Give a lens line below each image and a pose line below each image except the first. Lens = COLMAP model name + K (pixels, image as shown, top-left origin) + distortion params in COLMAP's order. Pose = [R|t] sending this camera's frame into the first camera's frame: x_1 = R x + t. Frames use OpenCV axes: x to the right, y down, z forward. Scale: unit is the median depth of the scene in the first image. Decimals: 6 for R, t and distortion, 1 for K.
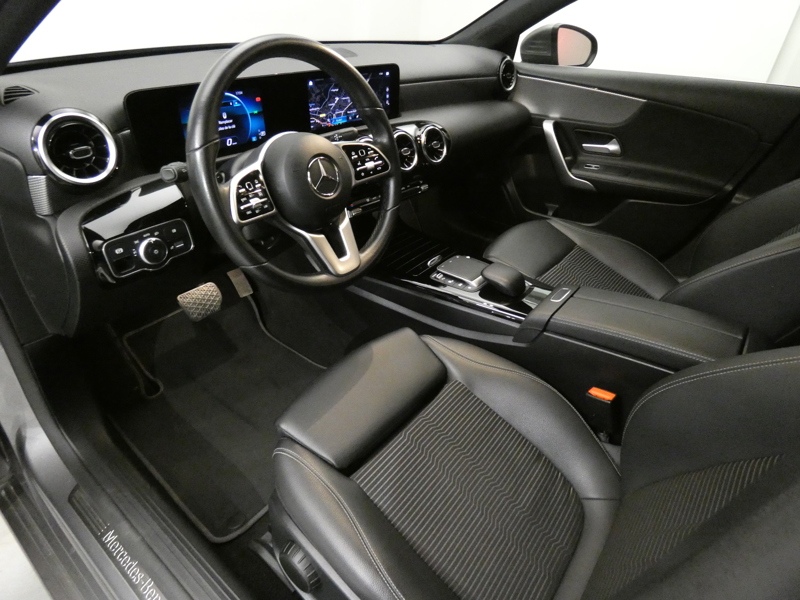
lens RADIAL K [[466.5, 0, 400.0], [0, 466.5, 300.0], [0, 0, 1]] dist [-0.002042, -0.000915]
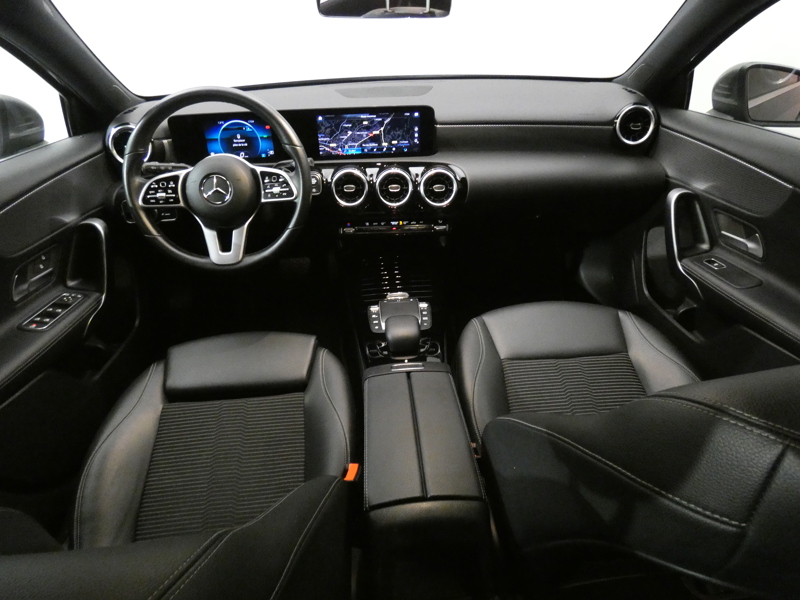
lens RADIAL K [[466.5, 0, 400.0], [0, 466.5, 300.0], [0, 0, 1]] dist [-0.002042, -0.000915]
pose [[0.684640, 0.343263, -0.642992, 0.853723], [-0.355374, 0.927410, 0.116707, -0.228488], [0.636379, 0.148600, 0.756928, 0.265931]]
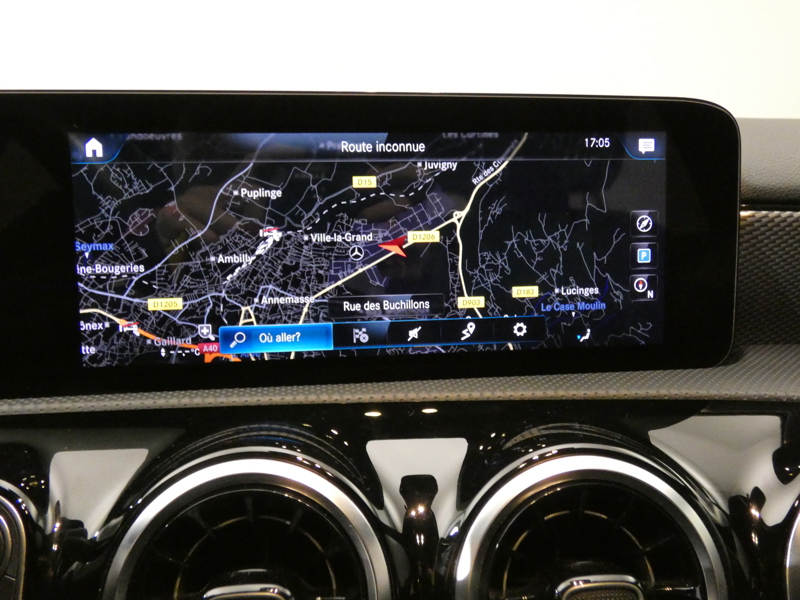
lens RADIAL K [[714.5, 0, 400.0], [0, 714.5, 300.0], [0, 0, 1]] dist [0.085821, -0.379014]
pose [[0.727819, 0.044610, -0.684316, 0.115087], [-0.338720, 0.891047, -0.302166, -0.339232], [0.596278, 0.451714, 0.663631, 0.856781]]
